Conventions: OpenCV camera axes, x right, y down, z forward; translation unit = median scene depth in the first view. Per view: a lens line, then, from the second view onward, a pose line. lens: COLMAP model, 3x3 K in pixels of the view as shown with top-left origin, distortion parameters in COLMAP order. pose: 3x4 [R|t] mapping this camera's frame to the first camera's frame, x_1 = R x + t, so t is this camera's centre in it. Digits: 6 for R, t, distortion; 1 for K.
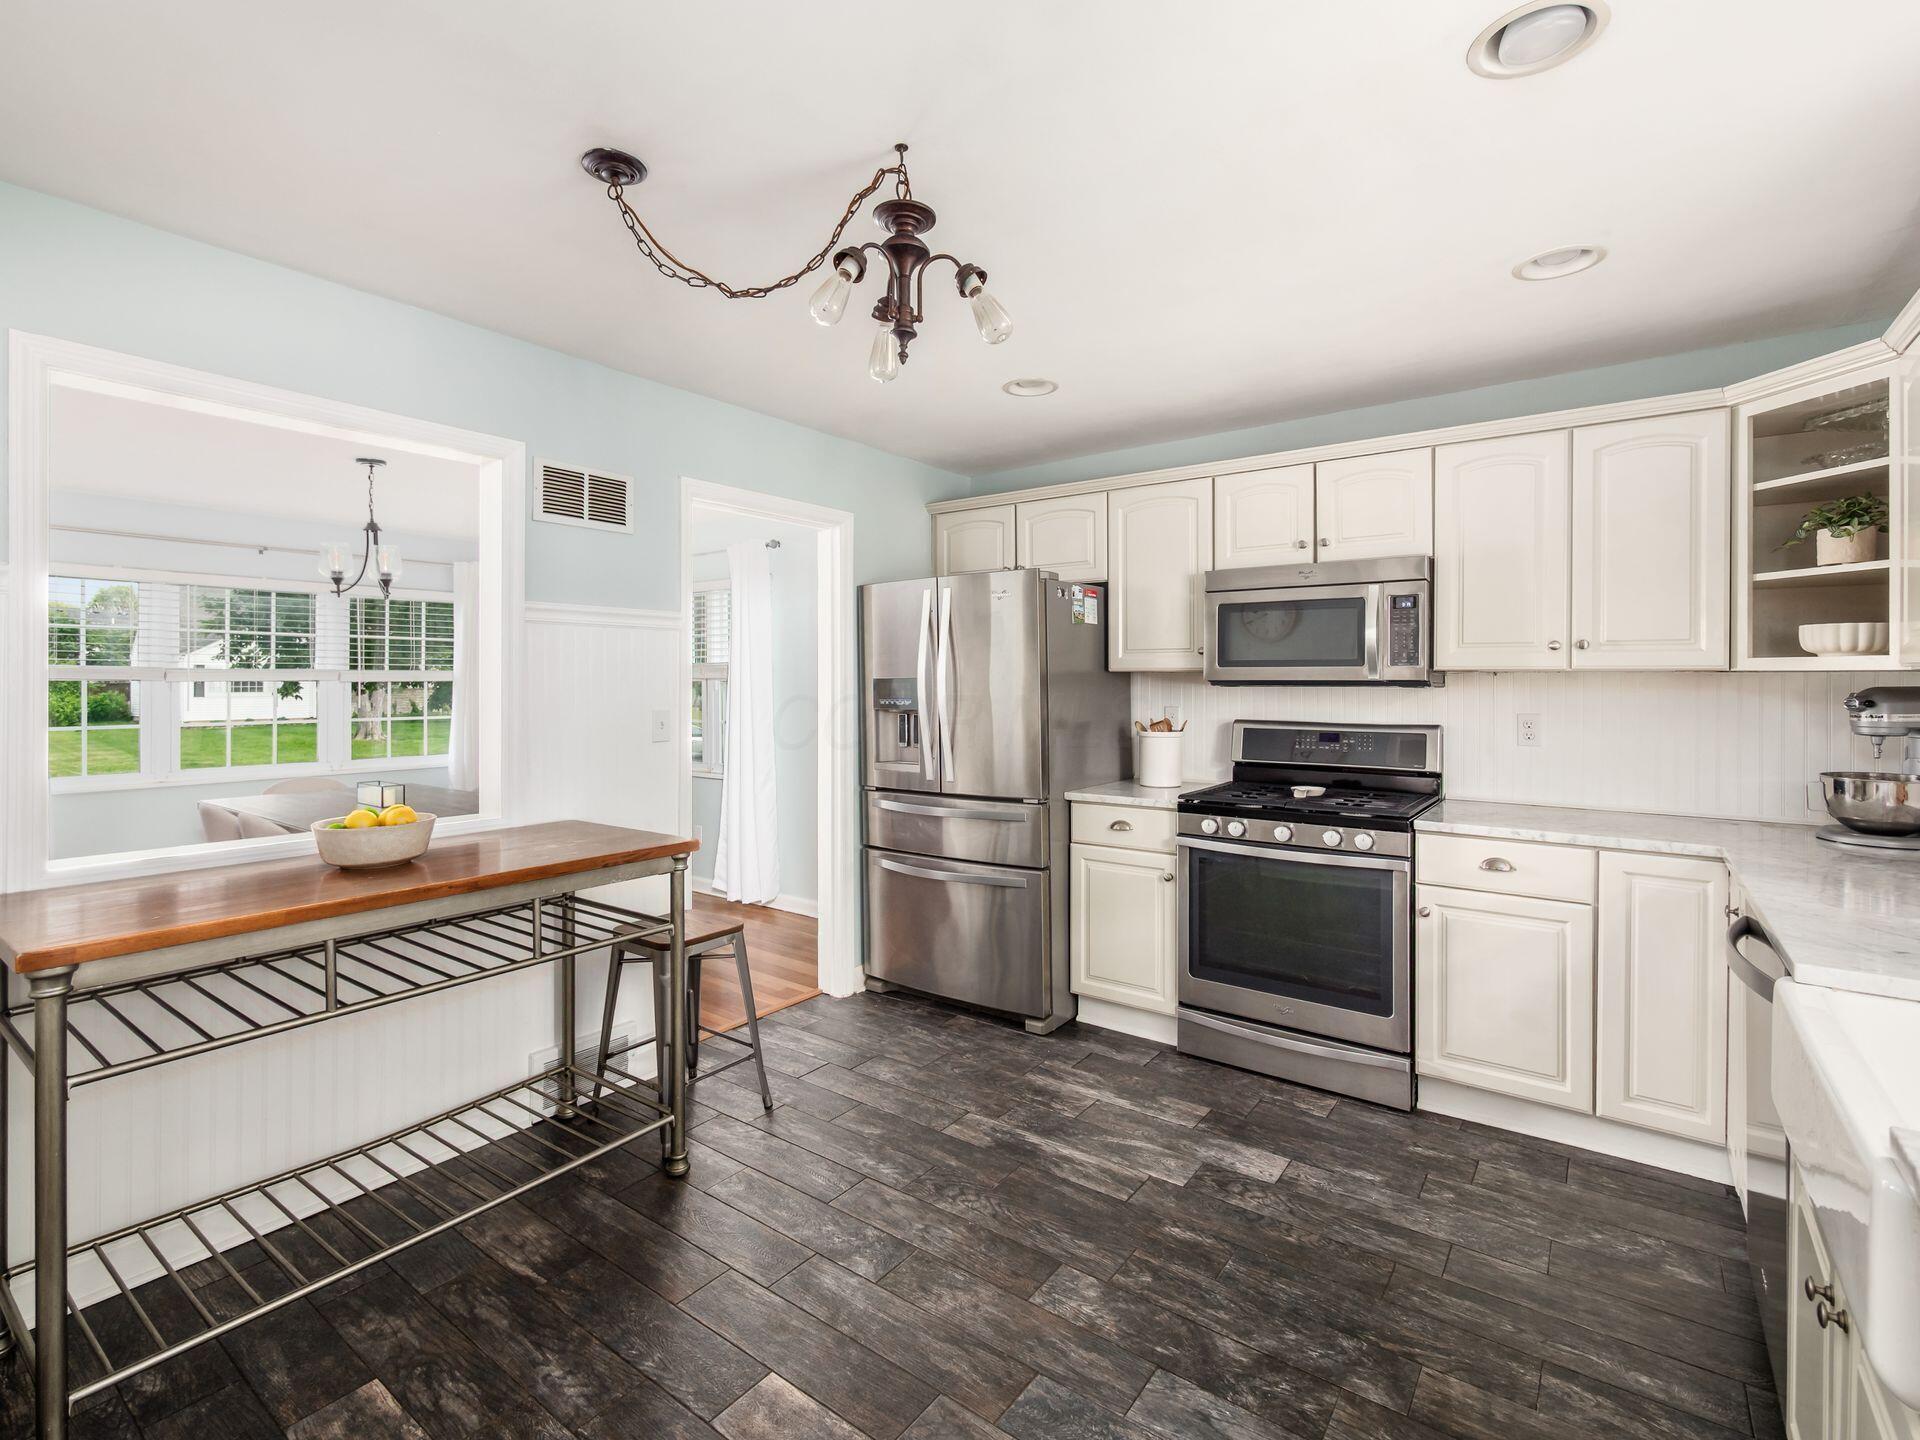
lens RADIAL K [[897.9, 0, 962.6], [0, 897.9, 680.2], [0, 0, 1]] dist [-0.001481, 0.000091]
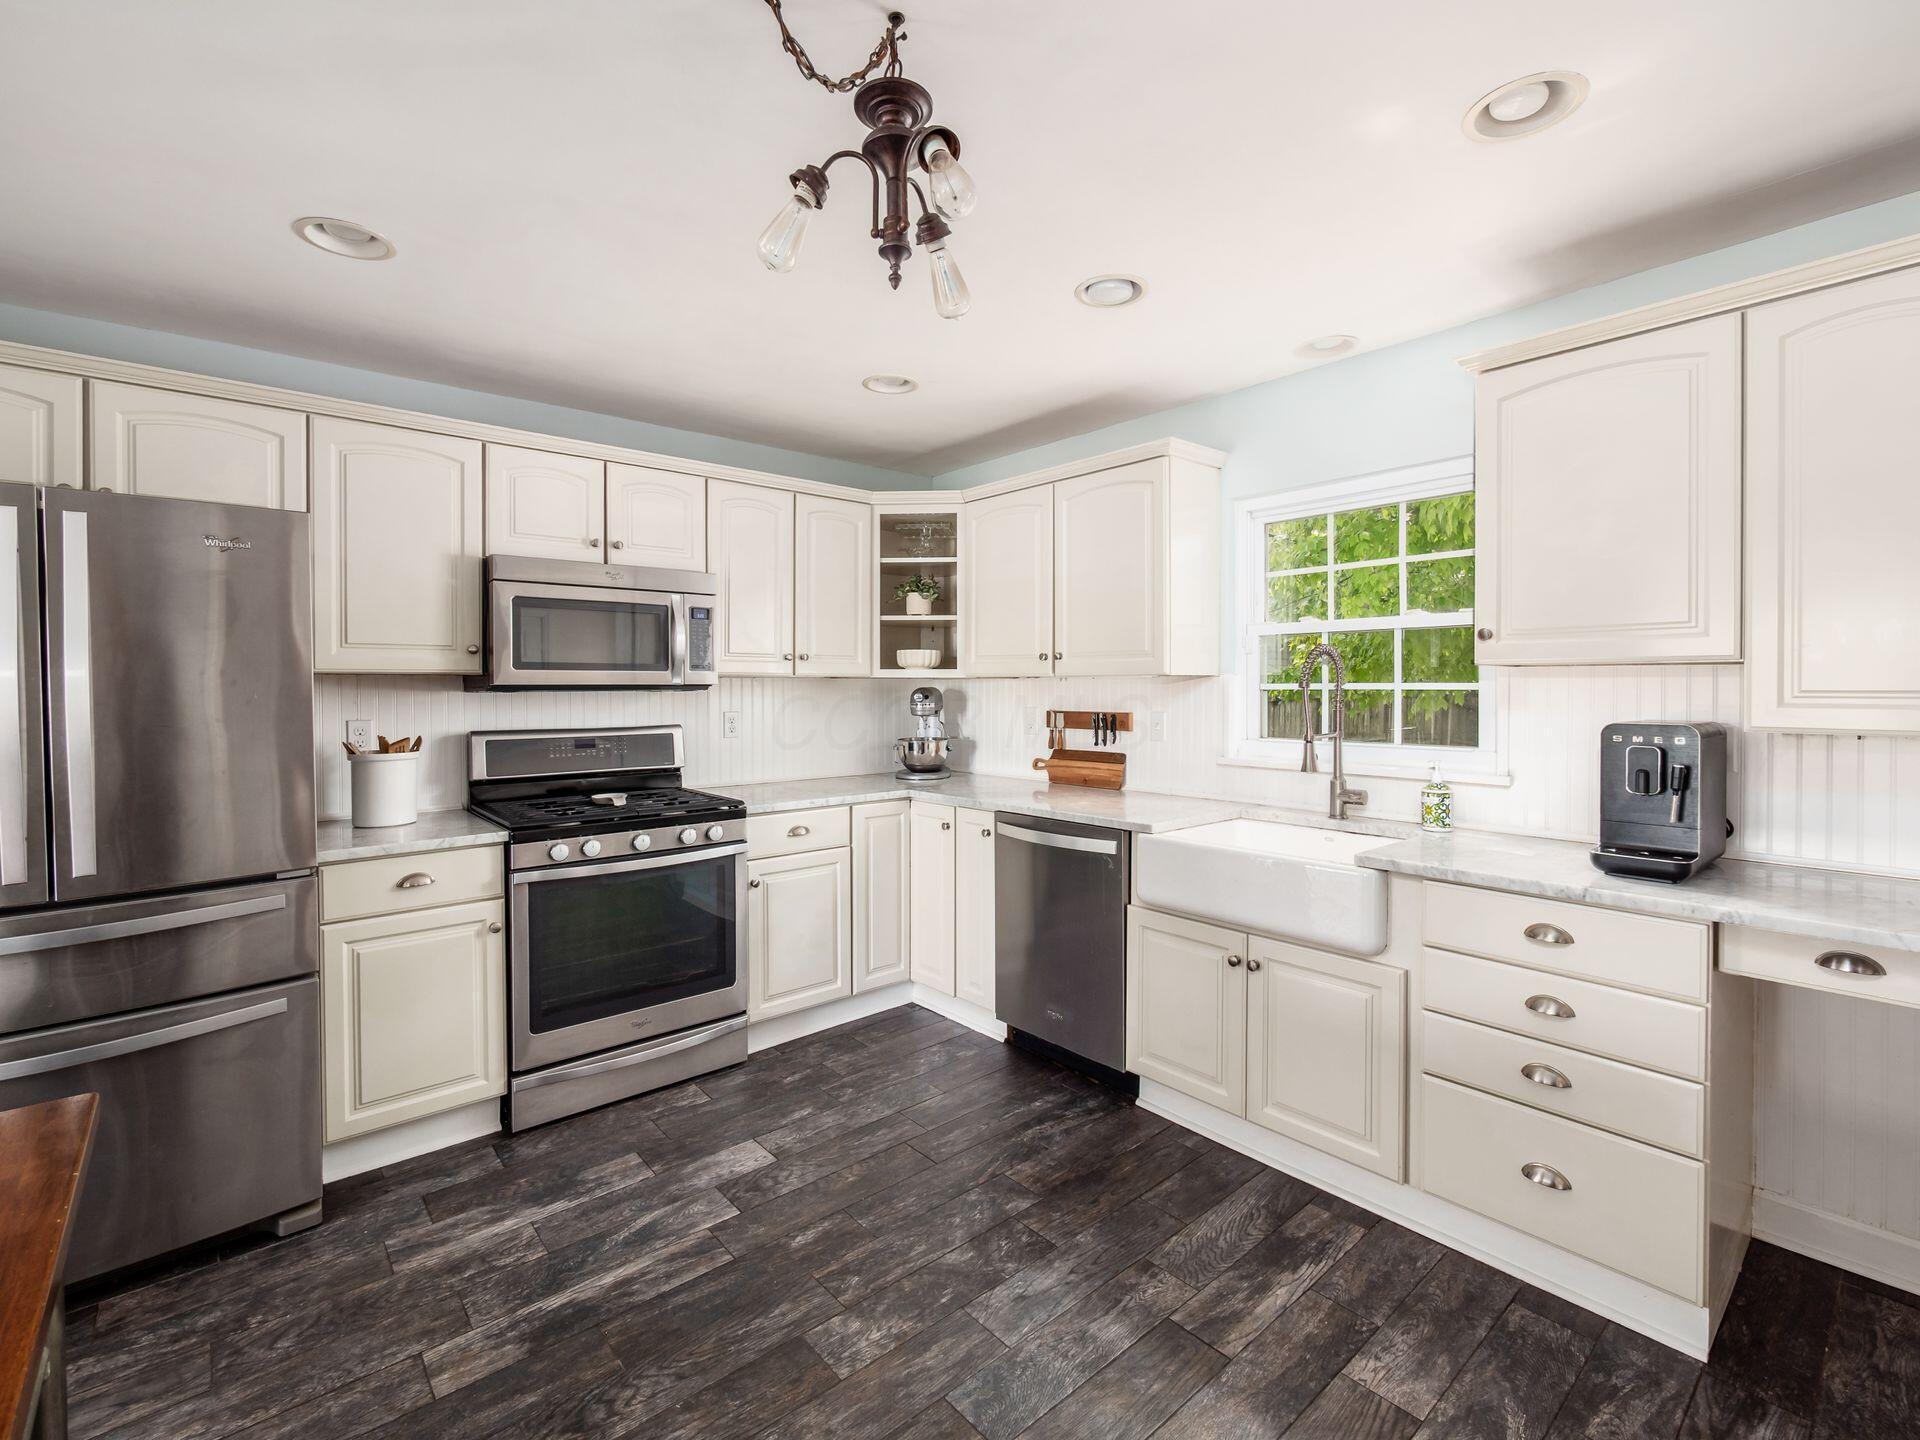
lens RADIAL K [[862.0, 0, 962.2], [0, 862.0, 695.8], [0, 0, 1]] dist [-0.004273, -0.000255]
pose [[0.218050, -0.012596, 0.975856, -0.551055], [0.005010, 0.999918, 0.011787, 0.003658], [-0.975925, 0.002318, 0.218095, 0.531155]]
